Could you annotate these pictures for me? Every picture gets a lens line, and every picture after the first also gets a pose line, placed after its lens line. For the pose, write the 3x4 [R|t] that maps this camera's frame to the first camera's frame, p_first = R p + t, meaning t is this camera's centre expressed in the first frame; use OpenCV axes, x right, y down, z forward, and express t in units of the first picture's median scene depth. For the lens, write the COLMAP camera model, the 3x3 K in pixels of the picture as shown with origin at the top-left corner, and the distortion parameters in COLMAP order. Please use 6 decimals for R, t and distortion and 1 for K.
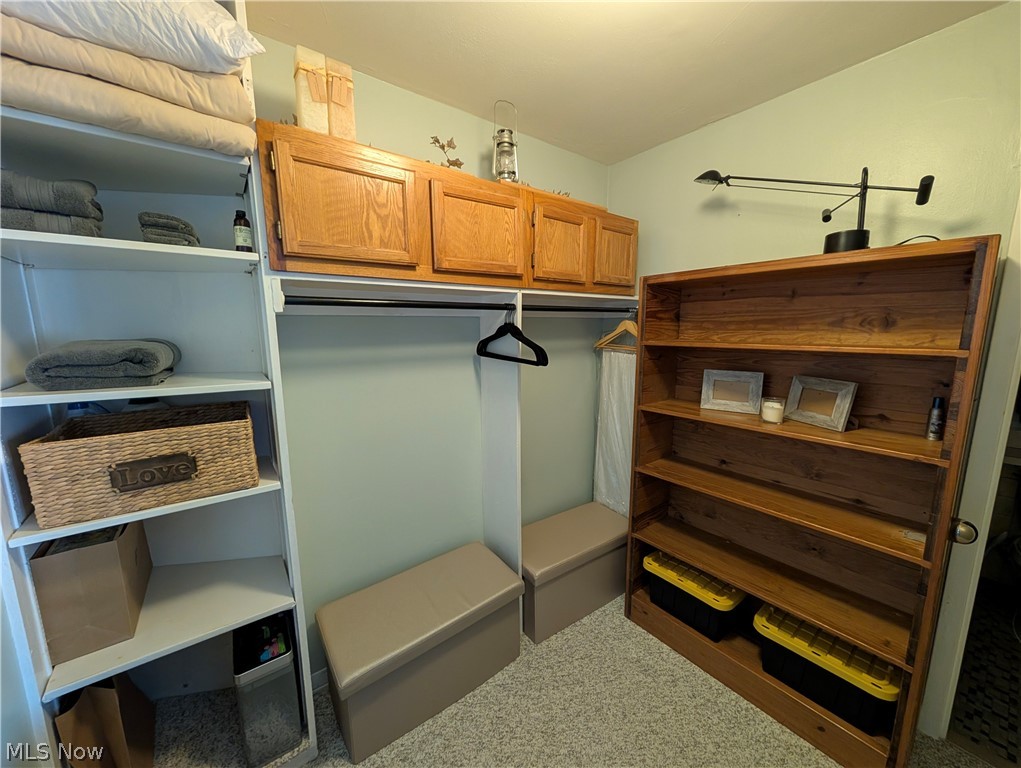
lens RADIAL K [[377.9, 0, 510.5], [0, 377.9, 384.0], [0, 0, 1]] dist [0.007317, -0.000050]
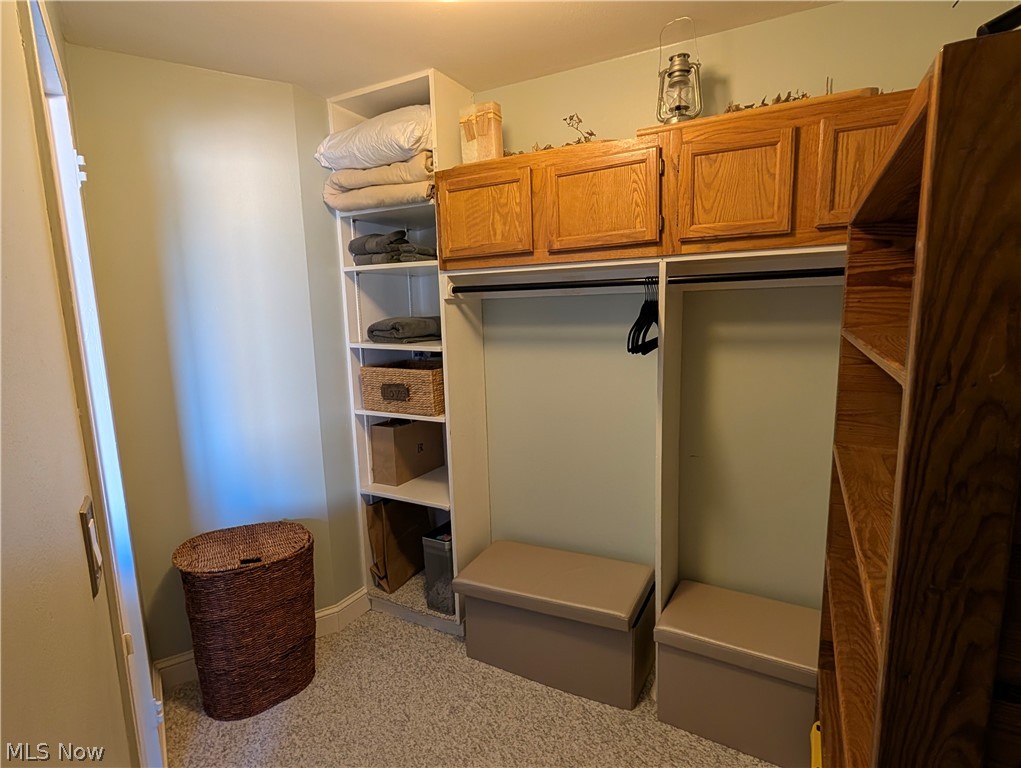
lens RADIAL K [[511.0, 0, 510.5], [0, 511.0, 384.0], [0, 0, 1]] dist [0.005230, 0.000488]
pose [[0.441686, 0.124661, -0.888467, 1.041943], [-0.115683, 0.989946, 0.081390, -0.046345], [0.889680, 0.066832, 0.451666, 0.300084]]
